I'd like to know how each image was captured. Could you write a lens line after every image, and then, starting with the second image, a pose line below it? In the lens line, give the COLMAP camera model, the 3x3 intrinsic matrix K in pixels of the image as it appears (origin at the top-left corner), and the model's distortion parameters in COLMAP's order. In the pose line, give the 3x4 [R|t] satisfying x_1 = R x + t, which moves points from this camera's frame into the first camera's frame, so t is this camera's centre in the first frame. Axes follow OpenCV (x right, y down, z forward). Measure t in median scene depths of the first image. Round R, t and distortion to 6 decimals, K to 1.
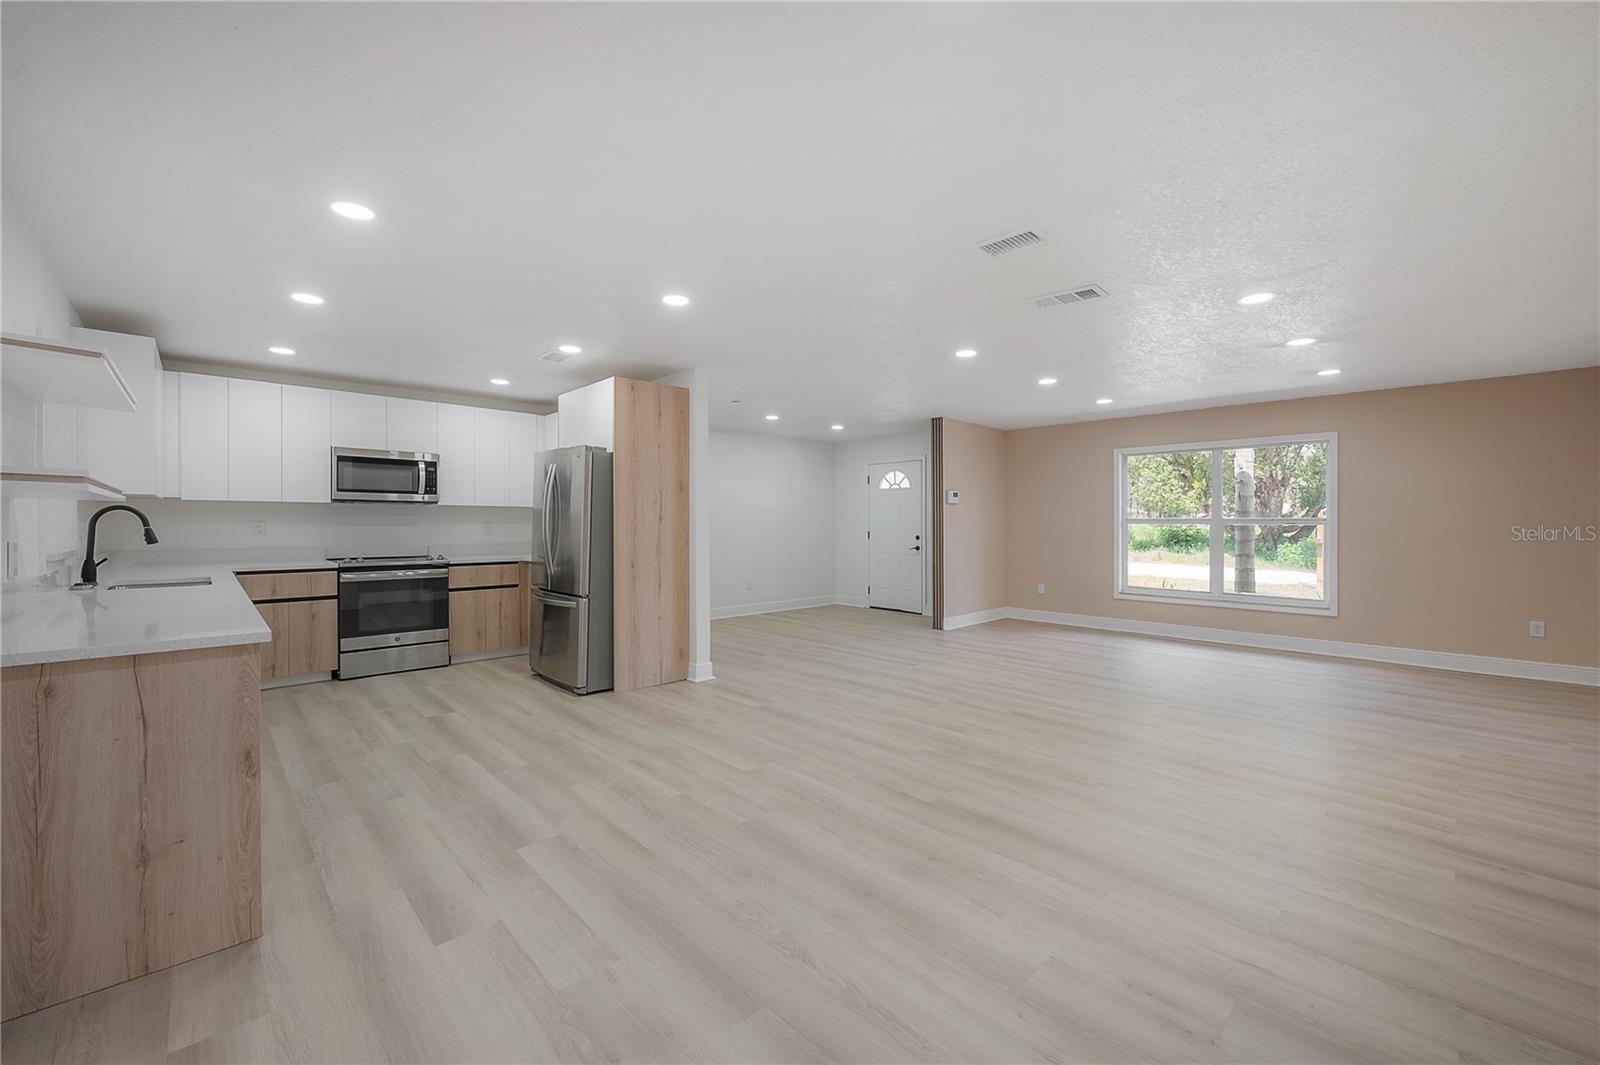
lens RADIAL K [[641.9, 0, 798.7], [0, 641.9, 524.8], [0, 0, 1]] dist [-0.009995, 0.000307]
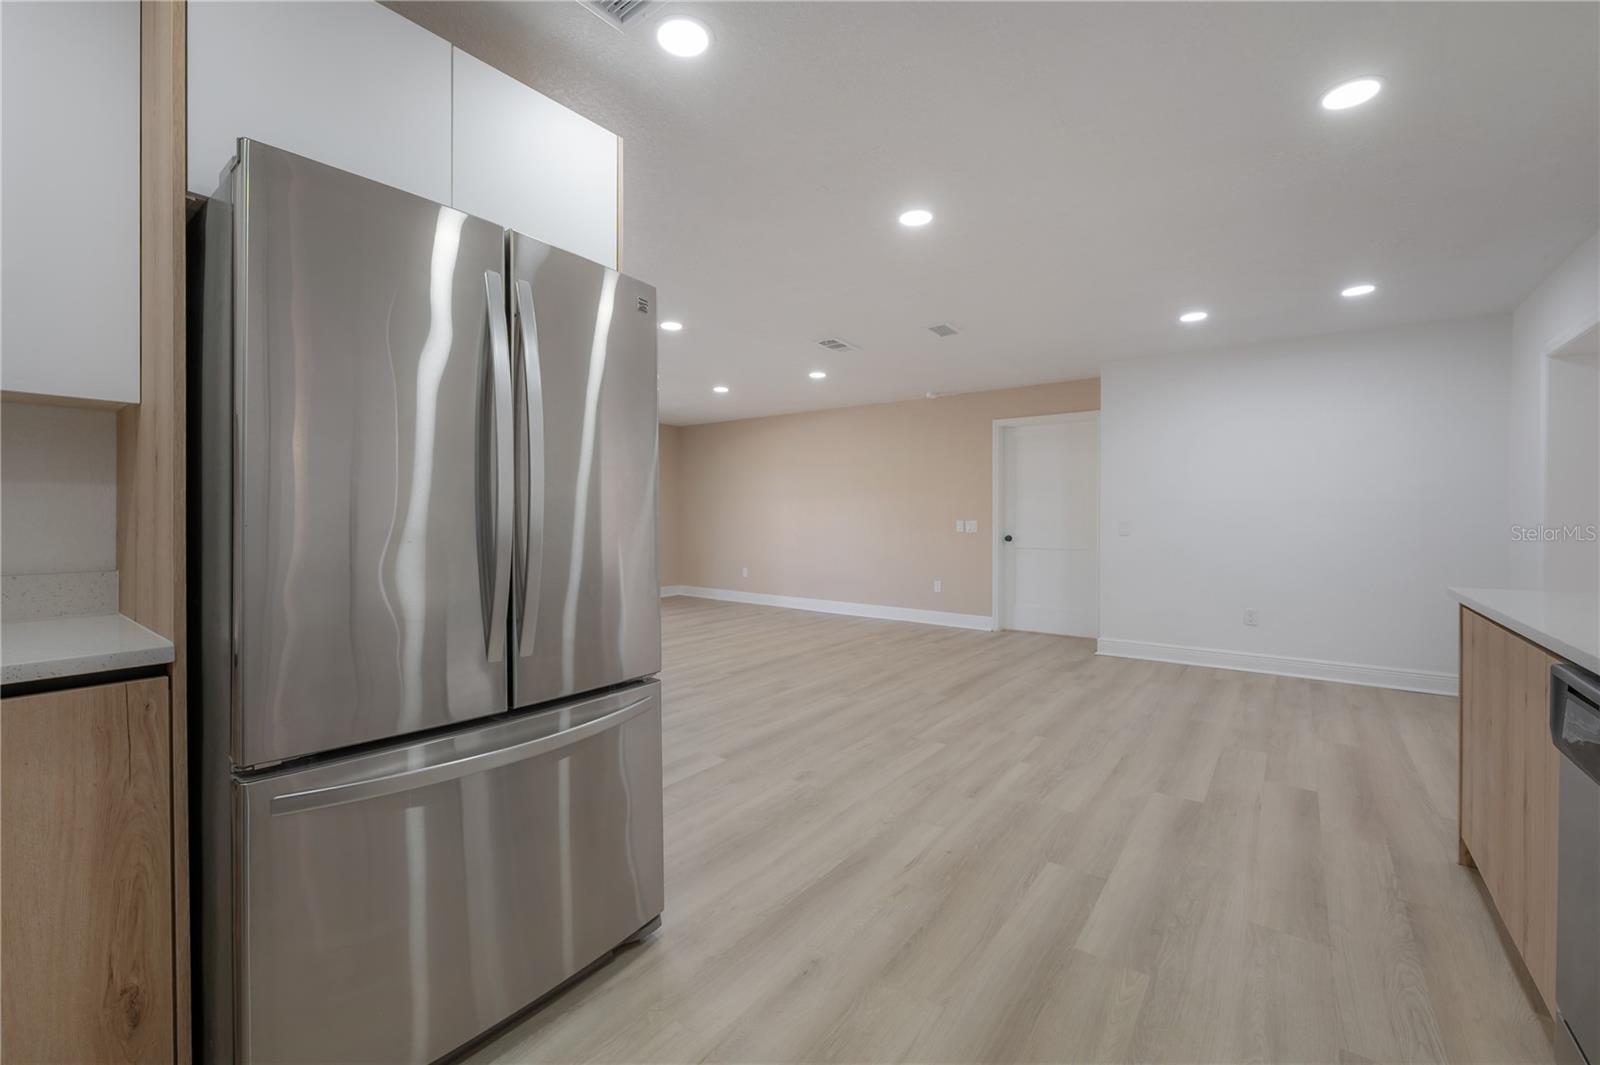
lens RADIAL K [[641.9, 0, 797.3], [0, 641.9, 518.4], [0, 0, 1]] dist [-0.009995, 0.000307]
pose [[-0.150670, -0.006071, 0.988565, -1.040330], [0.003561, 0.999971, 0.006684, 0.013073], [-0.988578, 0.004528, -0.150644, 1.362363]]
